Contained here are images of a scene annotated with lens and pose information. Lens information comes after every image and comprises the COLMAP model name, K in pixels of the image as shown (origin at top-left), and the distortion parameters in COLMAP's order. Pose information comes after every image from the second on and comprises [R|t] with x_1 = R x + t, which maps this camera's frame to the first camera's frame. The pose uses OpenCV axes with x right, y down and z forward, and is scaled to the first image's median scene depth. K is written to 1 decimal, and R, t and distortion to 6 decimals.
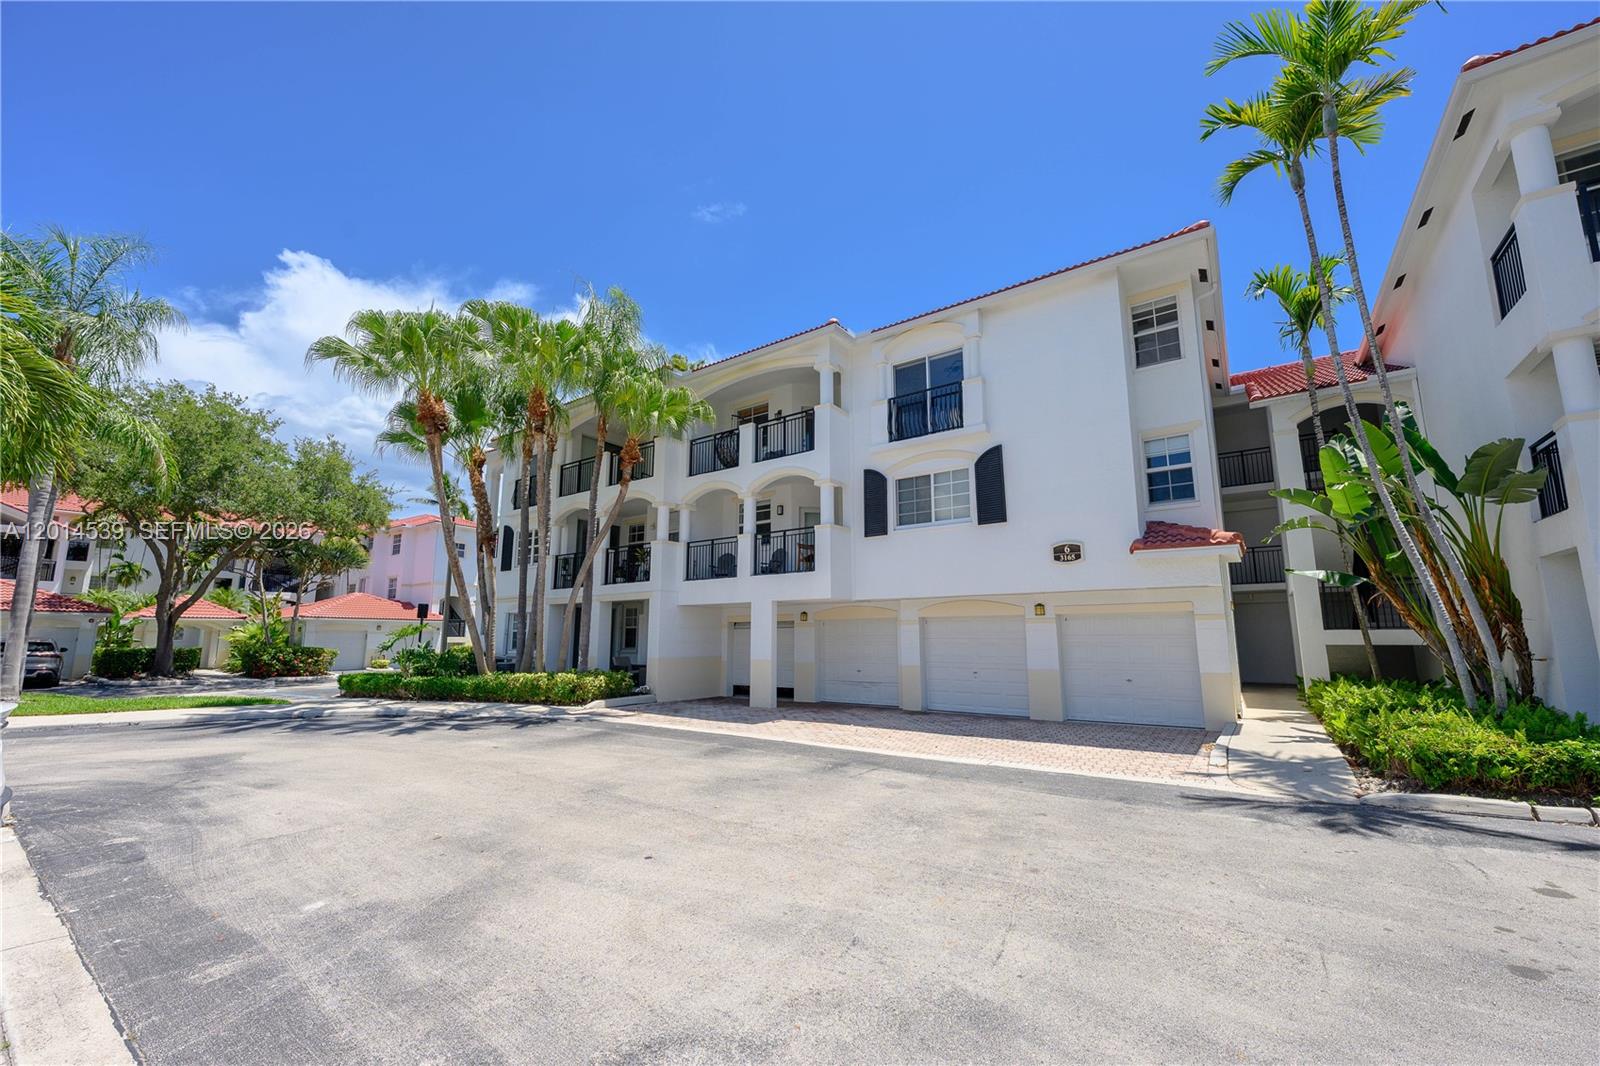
lens RADIAL K [[638.1, 0, 809.4], [0, 638.1, 527.6], [0, 0, 1]] dist [0.001640, -0.000502]
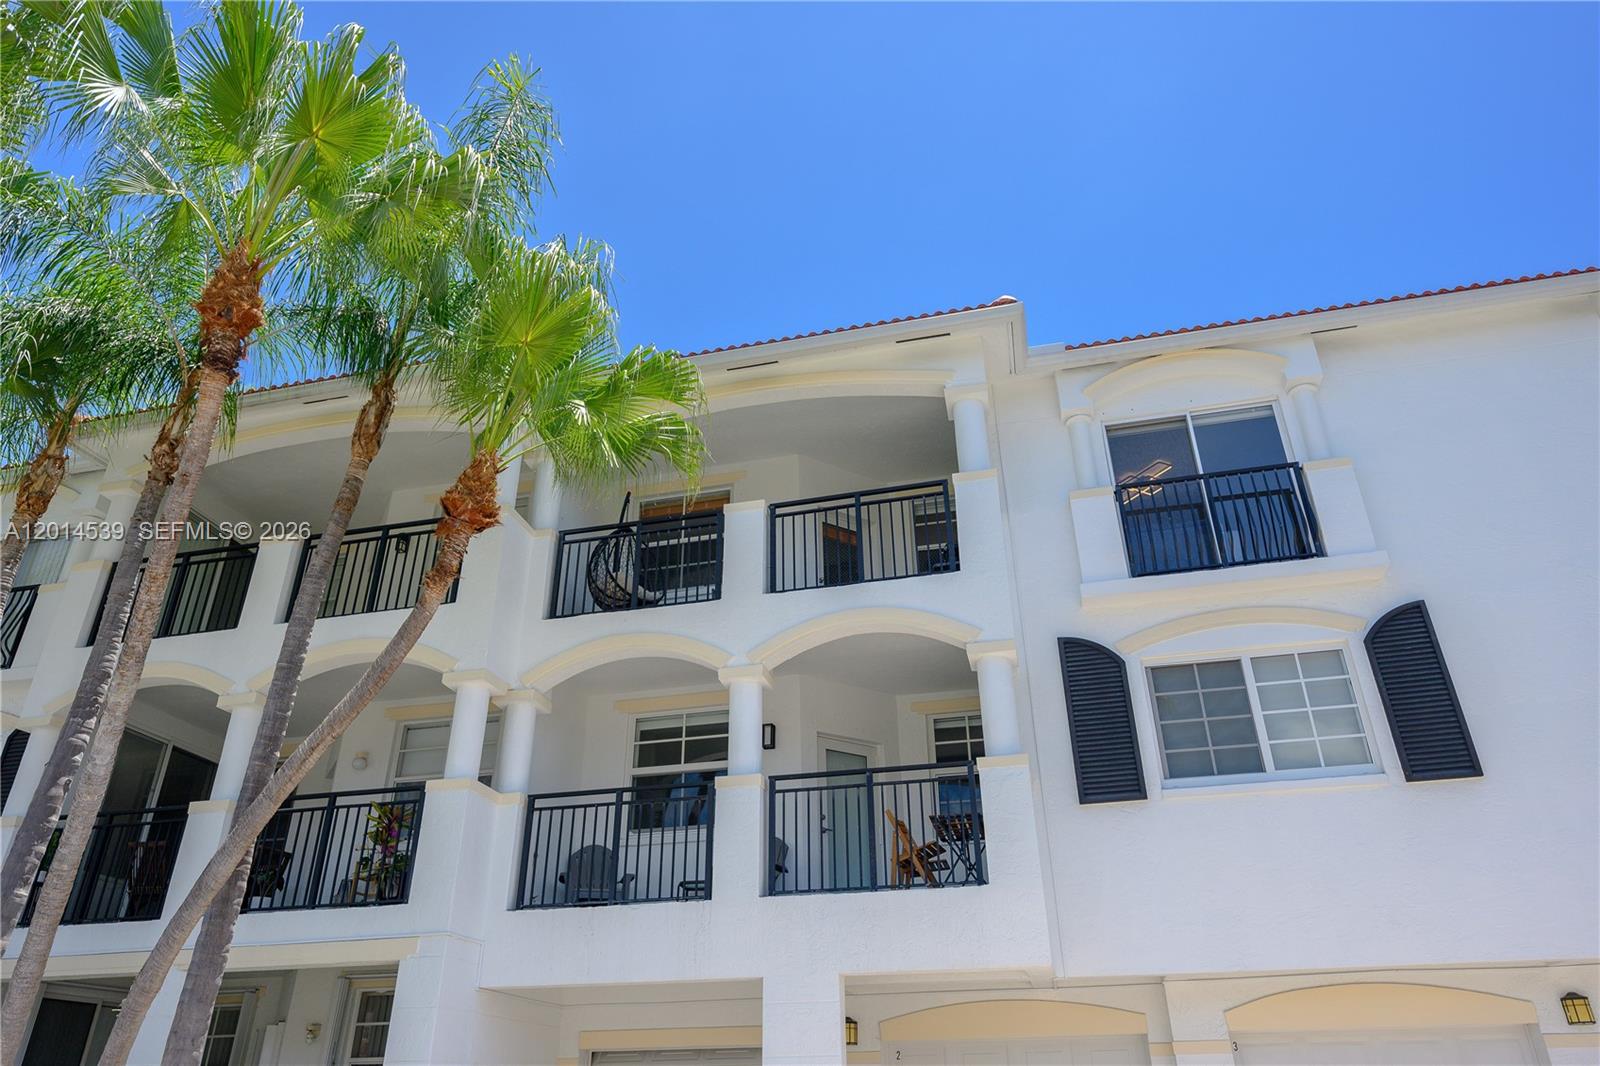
lens RADIAL K [[1046.2, 0, 791.0], [0, 1046.2, 535.3], [0, 0, 1]] dist [-0.012156, 0.002955]
pose [[0.927867, 0.176686, 0.328396, -0.322491], [-0.058508, 0.938699, -0.339736, 0.089916], [-0.368292, 0.296016, 0.881326, 0.472078]]
